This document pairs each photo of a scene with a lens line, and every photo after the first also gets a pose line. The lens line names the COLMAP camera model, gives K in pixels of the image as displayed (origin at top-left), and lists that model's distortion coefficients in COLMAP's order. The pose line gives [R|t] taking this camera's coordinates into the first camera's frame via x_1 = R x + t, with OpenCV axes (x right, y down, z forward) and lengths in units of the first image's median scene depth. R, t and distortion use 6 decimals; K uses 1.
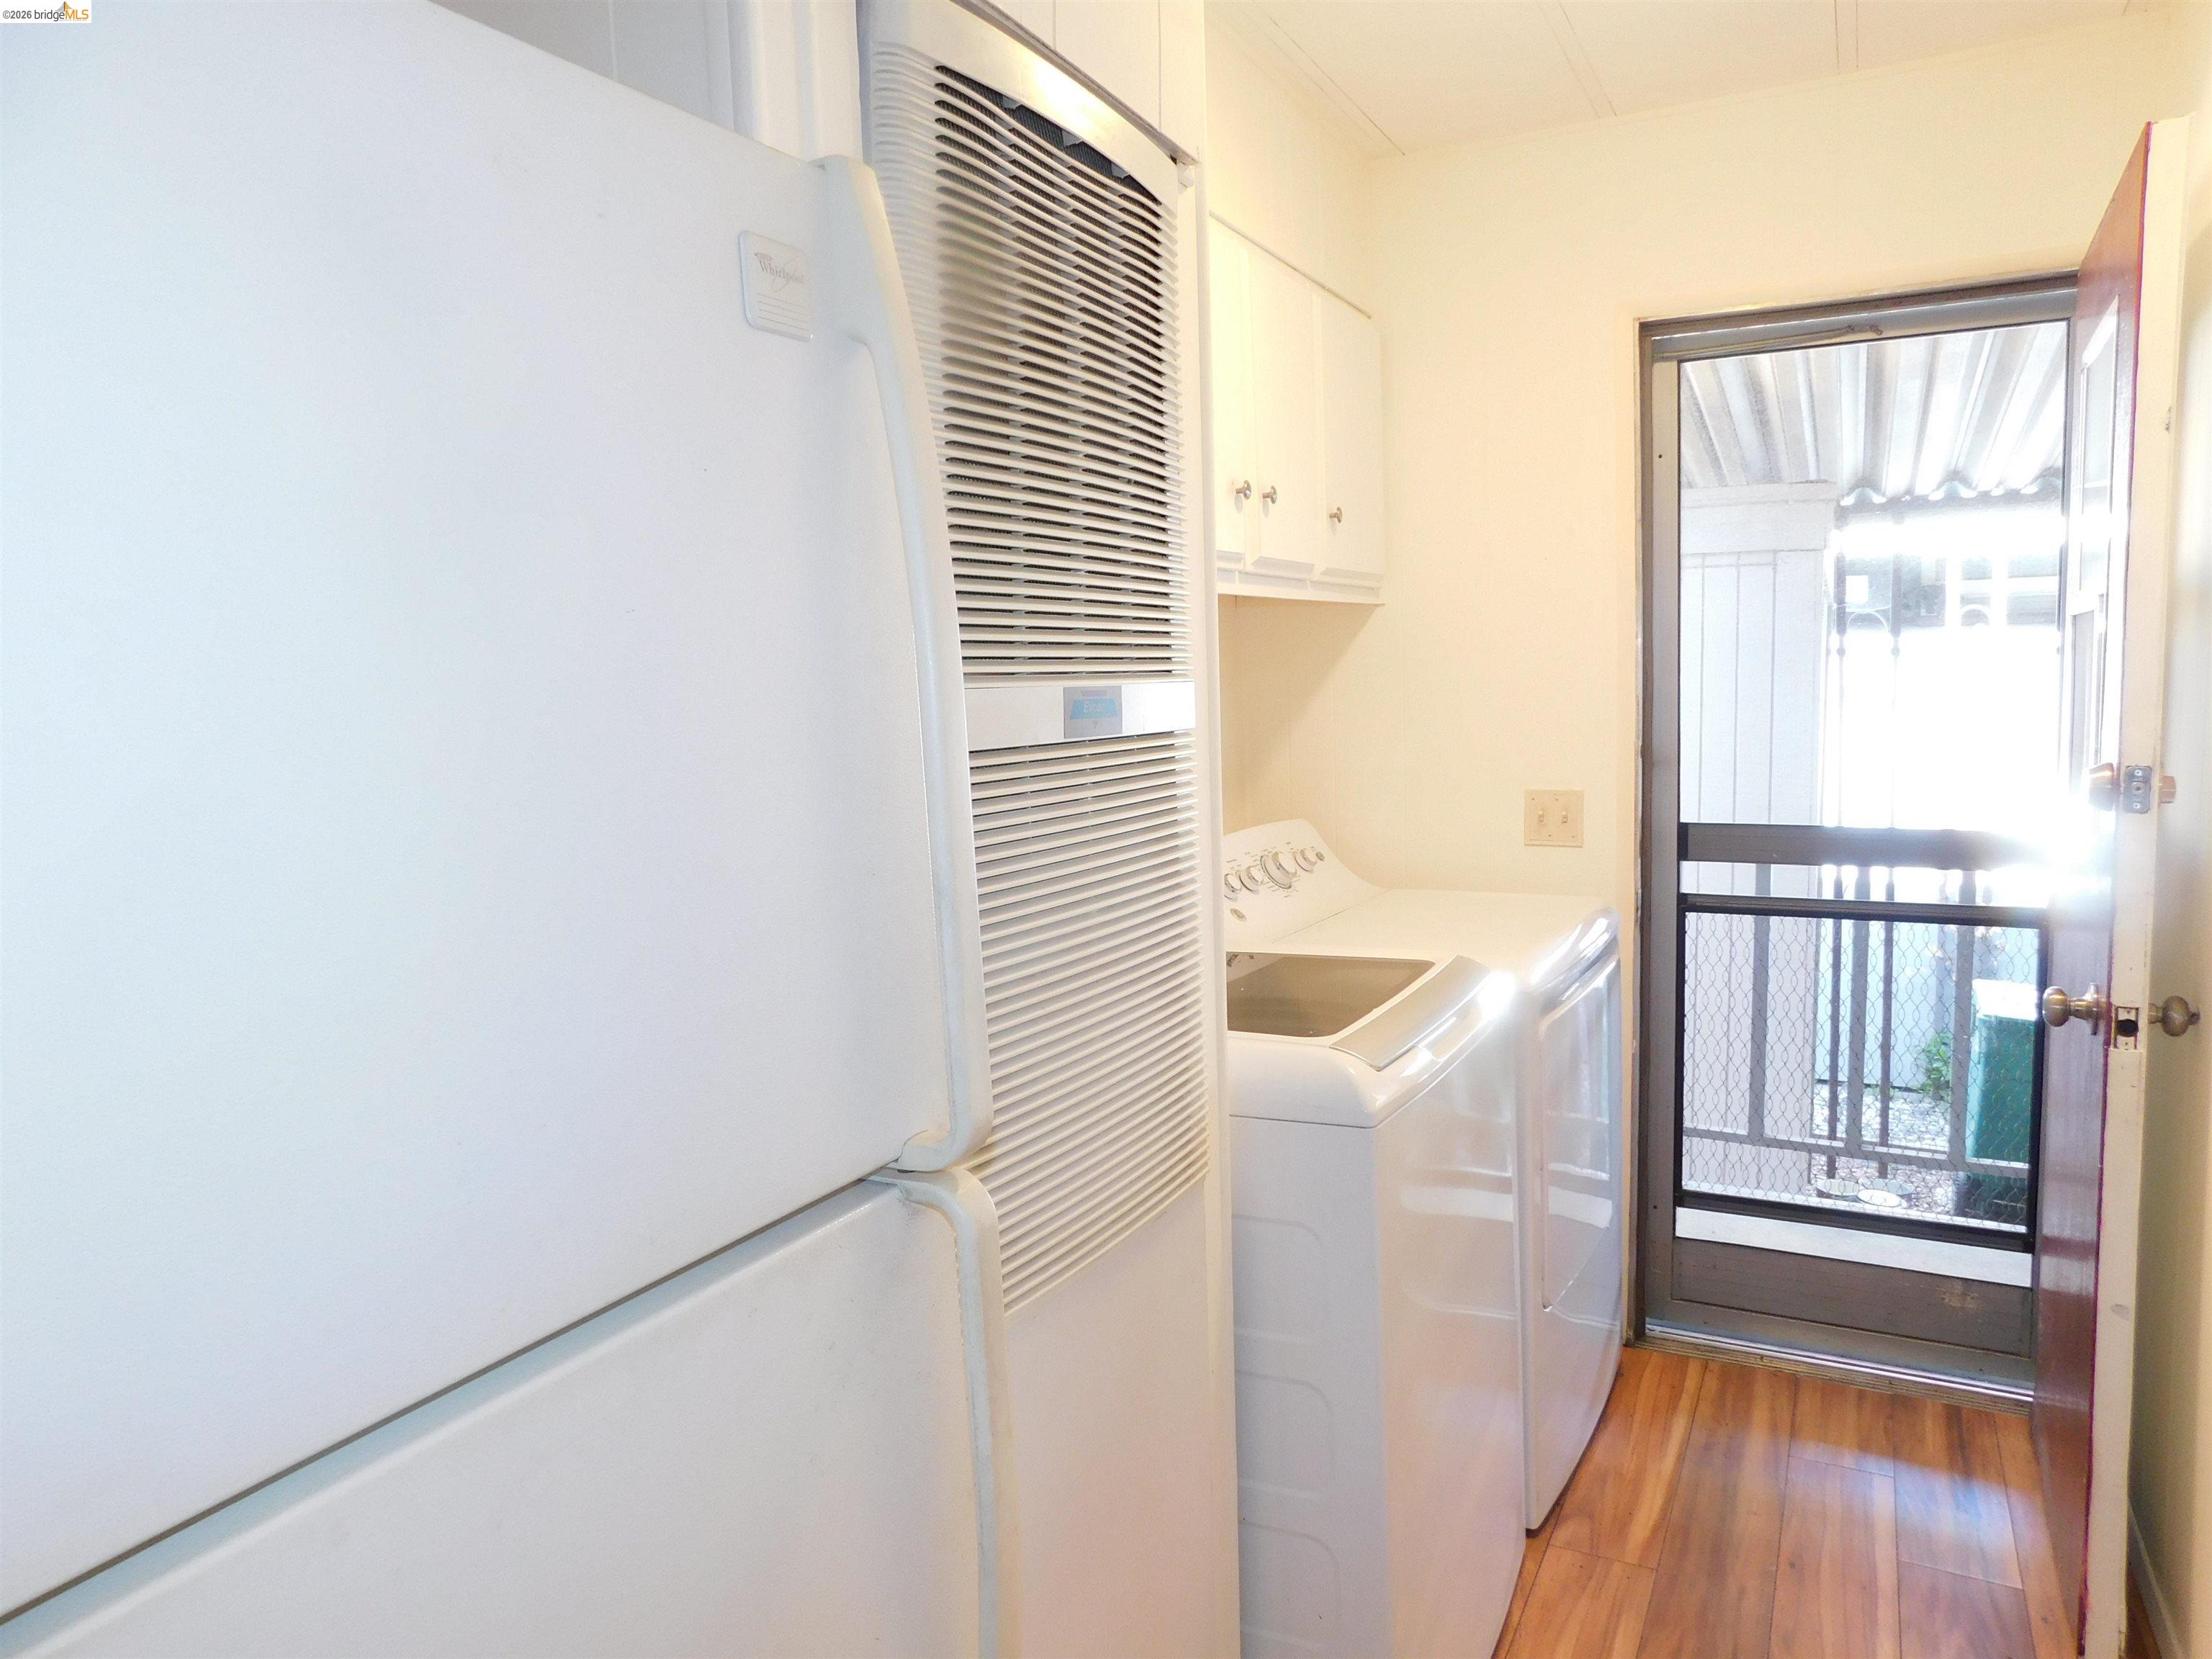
lens RADIAL K [[1486.6, 0, 1106.0], [0, 1486.6, 829.5], [0, 0, 1]] dist [-0.005869, 0.005827]
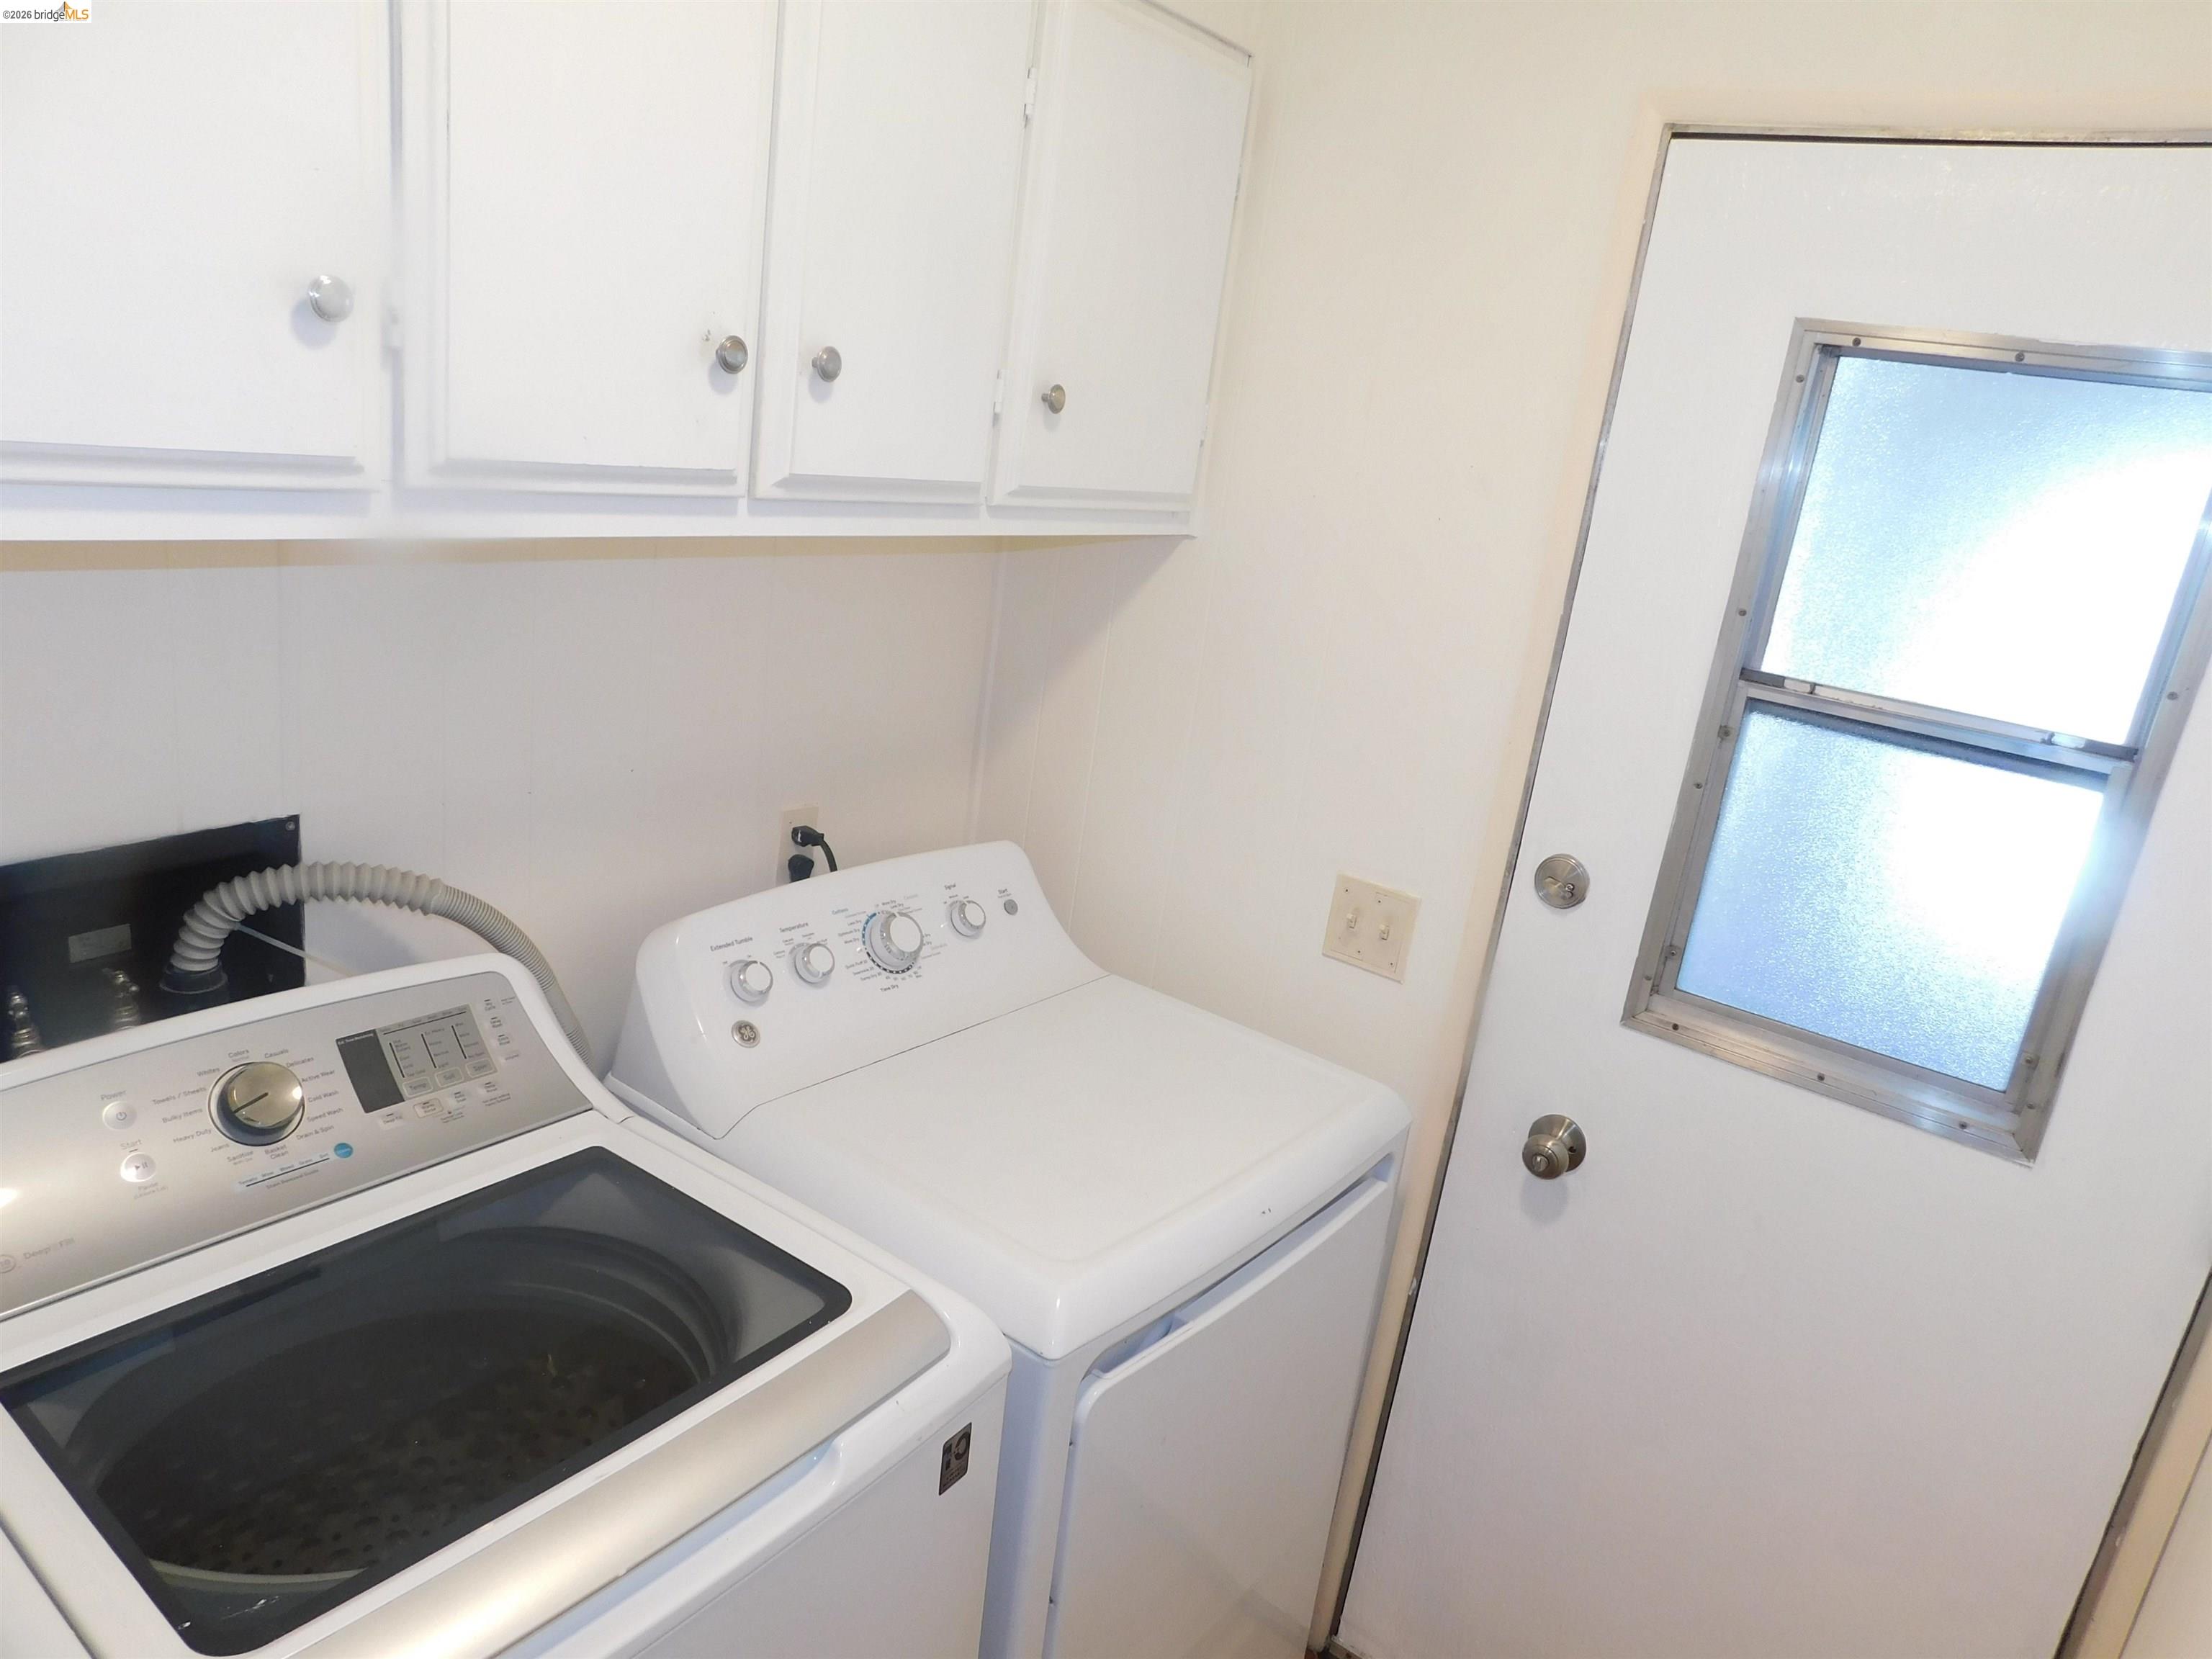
lens RADIAL K [[1486.6, 0, 1106.0], [0, 1486.6, 829.5], [0, 0, 1]] dist [-0.005869, 0.005827]
pose [[0.975810, 0.199063, -0.090382, 0.245364], [-0.180046, 0.966247, 0.184259, -0.148489], [0.124011, -0.163528, 0.978713, 0.377035]]
